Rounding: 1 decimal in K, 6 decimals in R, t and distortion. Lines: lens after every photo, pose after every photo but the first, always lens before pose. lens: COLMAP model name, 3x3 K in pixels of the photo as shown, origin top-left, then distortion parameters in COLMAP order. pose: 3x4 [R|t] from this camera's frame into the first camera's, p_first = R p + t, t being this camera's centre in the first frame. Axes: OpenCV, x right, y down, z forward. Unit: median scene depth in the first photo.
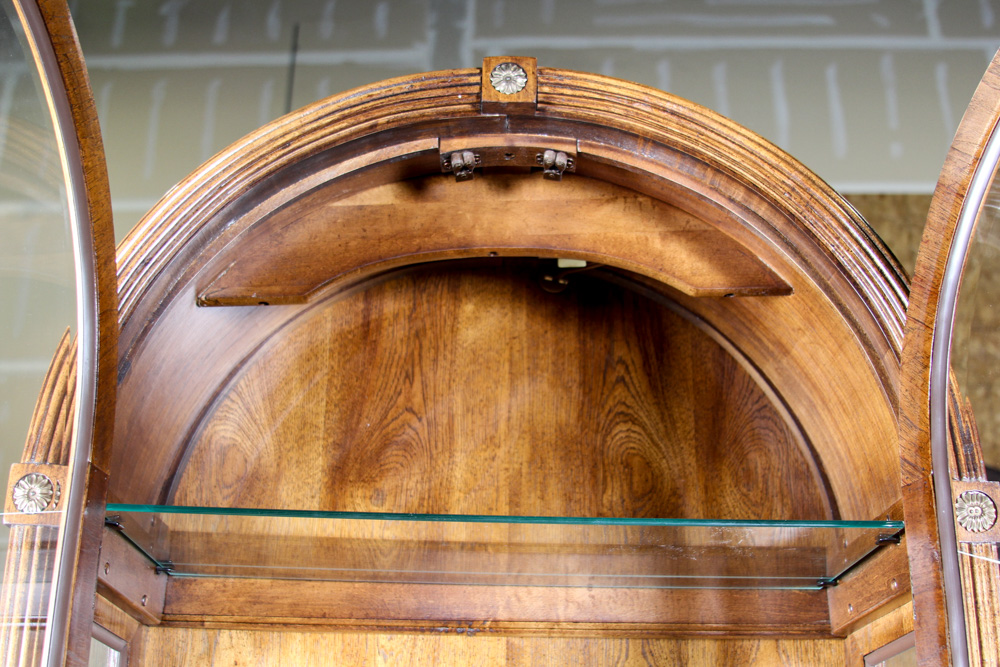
lens RADIAL K [[1265.8, 0, 500.0], [0, 1265.8, 333.5], [0, 0, 1]] dist [-0.152496, -0.011419]
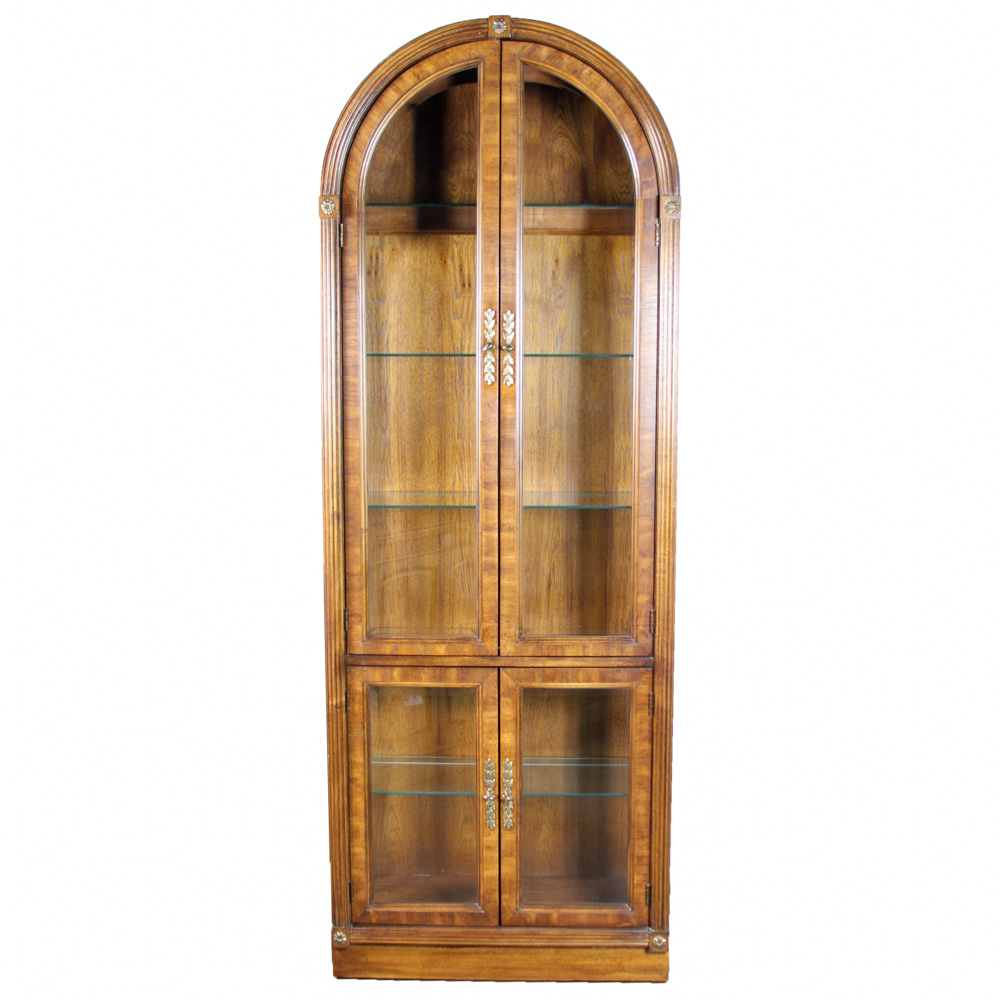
lens RADIAL K [[1469.3, 0, 500.0], [0, 1469.3, 500.0], [0, 0, 1]] dist [-0.007469, -0.008361]
pose [[0.998904, -0.004786, -0.046554, 0.114364], [0.027154, 0.869451, 0.493272, -0.677307], [0.038115, -0.493996, 0.868629, -1.613043]]
